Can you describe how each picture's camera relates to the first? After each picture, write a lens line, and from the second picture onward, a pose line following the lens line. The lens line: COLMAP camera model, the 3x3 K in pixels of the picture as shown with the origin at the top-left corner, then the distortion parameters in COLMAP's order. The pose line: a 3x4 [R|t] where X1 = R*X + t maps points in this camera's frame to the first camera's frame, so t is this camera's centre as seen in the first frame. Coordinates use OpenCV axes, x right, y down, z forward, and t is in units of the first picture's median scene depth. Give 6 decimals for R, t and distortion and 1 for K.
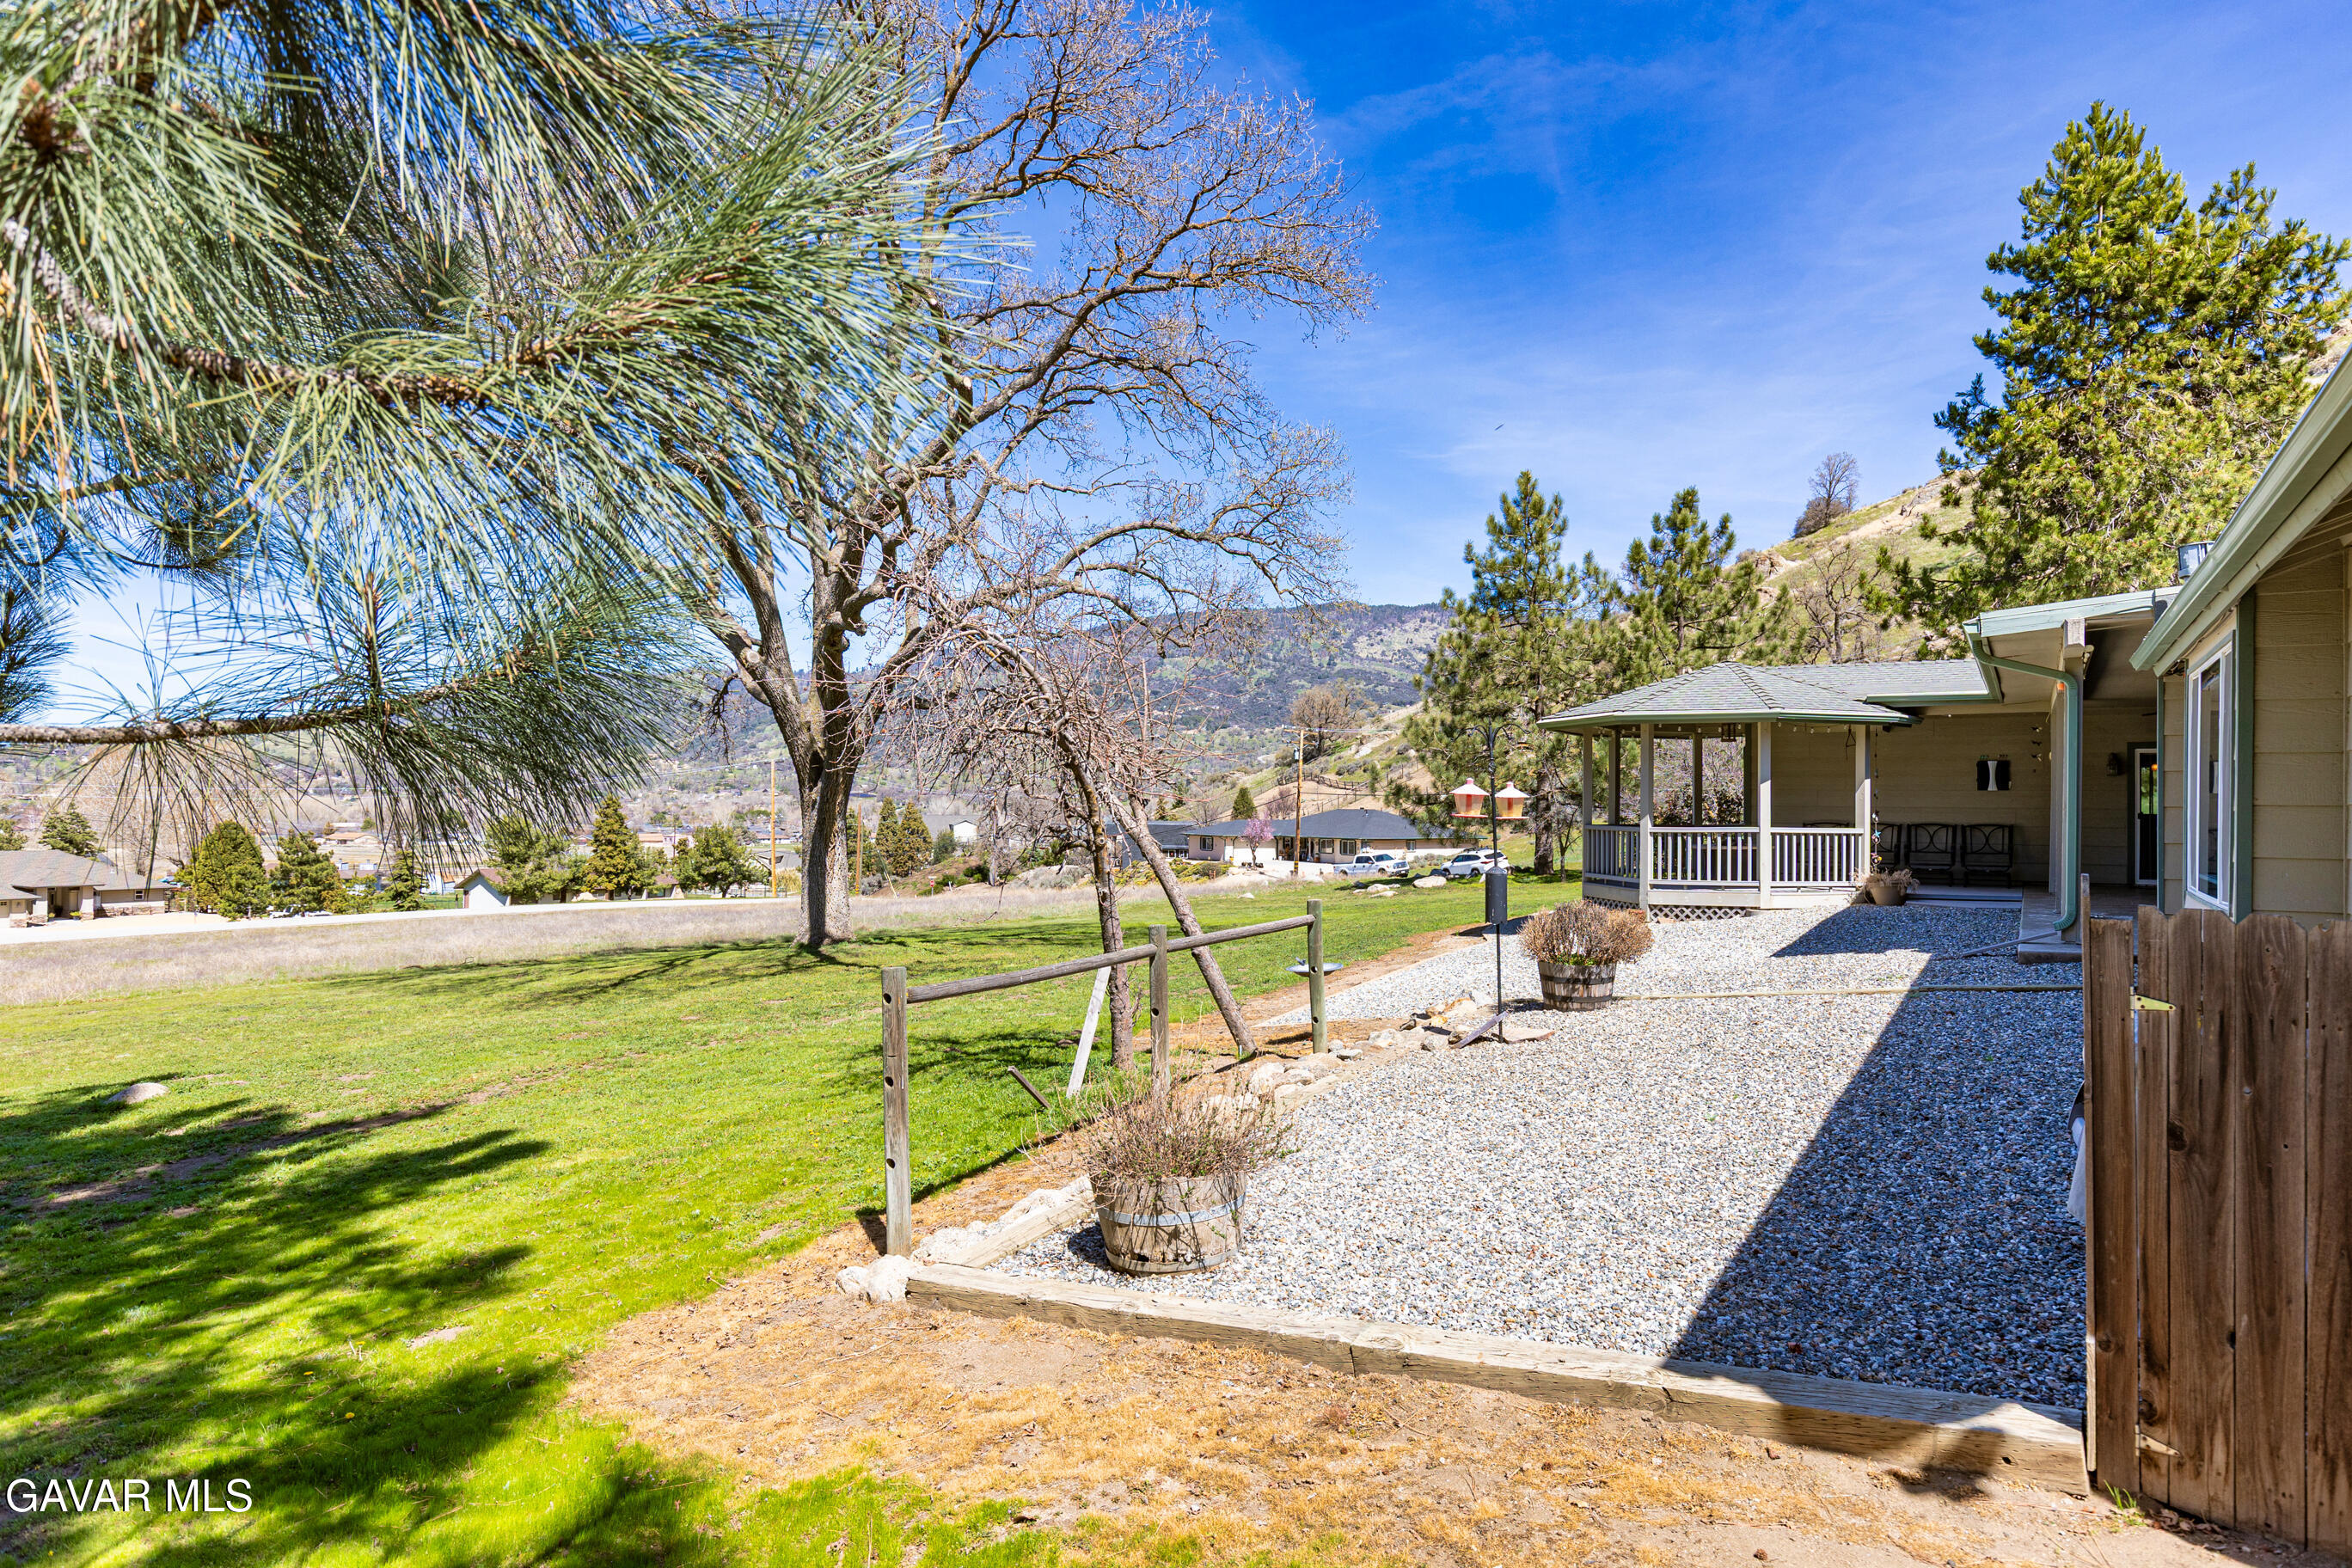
lens RADIAL K [[1398.8, 0, 1179.1], [0, 1398.8, 783.3], [0, 0, 1]] dist [0.000098, 0.003993]
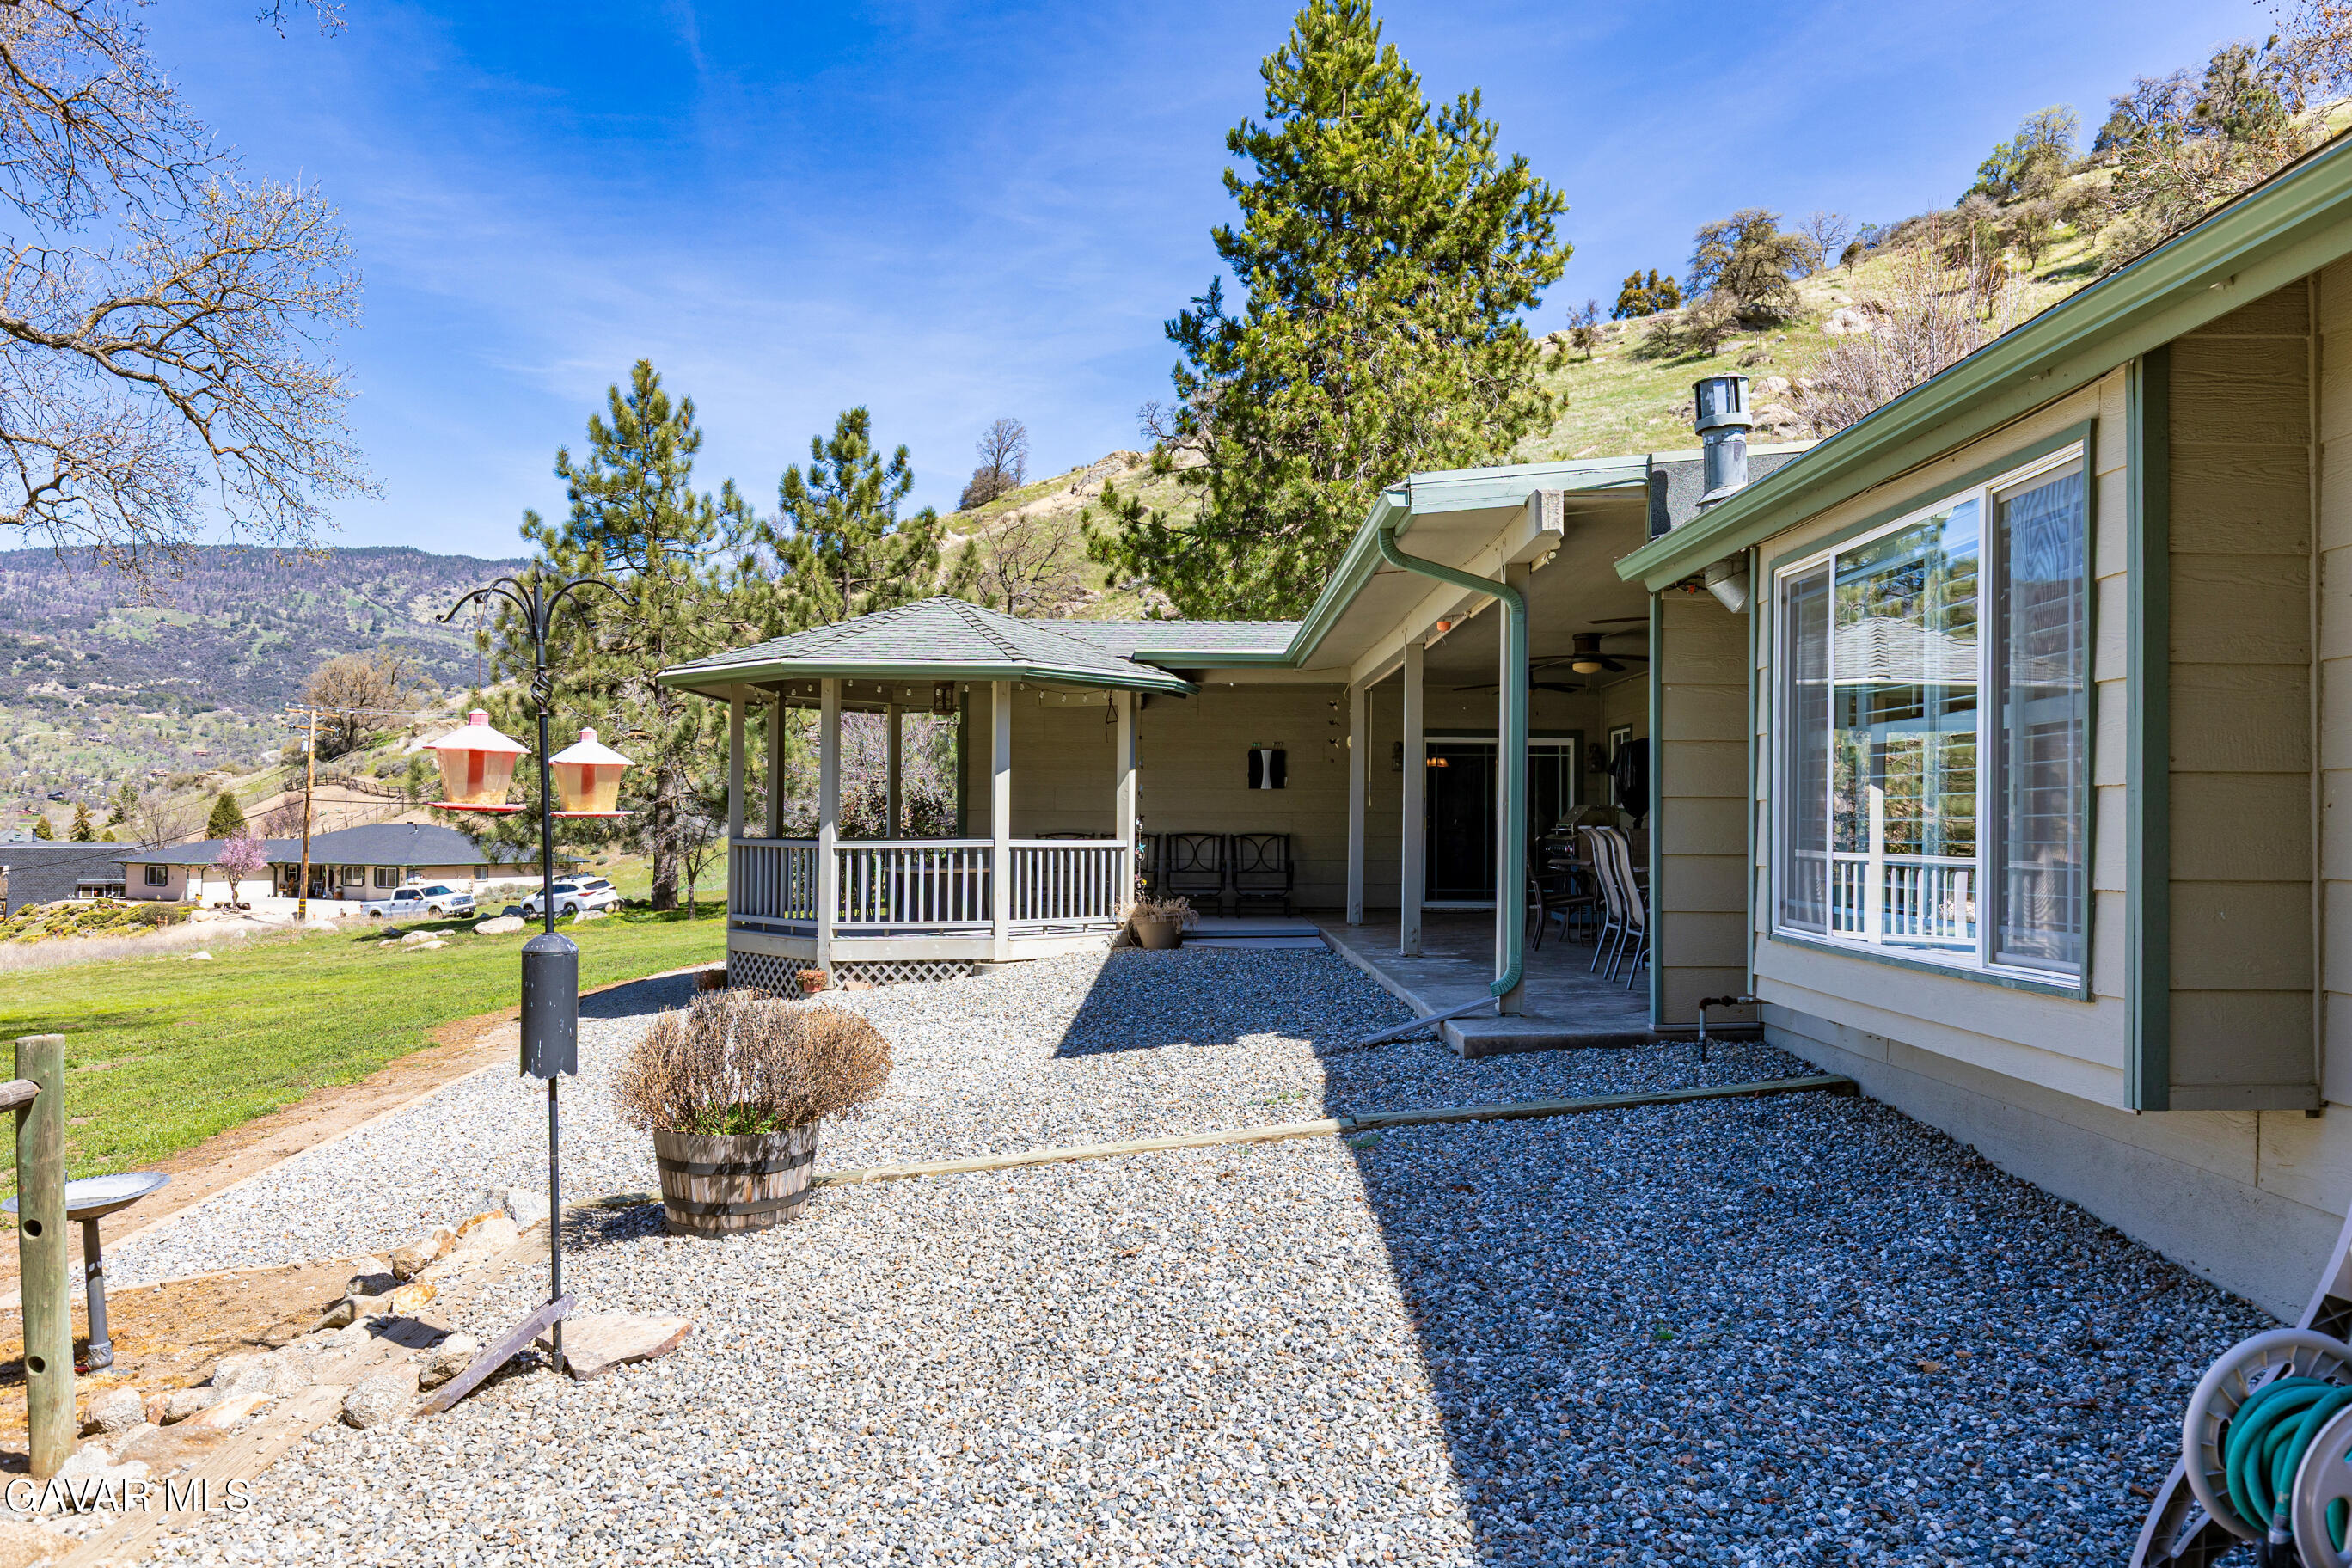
lens RADIAL K [[1653.3, 0, 1179.0], [0, 1653.3, 787.7], [0, 0, 1]] dist [0.001533, -0.001978]
pose [[0.849202, 0.008251, 0.528004, 0.050791], [-0.005989, 0.999964, -0.005993, 0.007564], [-0.528035, 0.001927, 0.849221, 0.196796]]
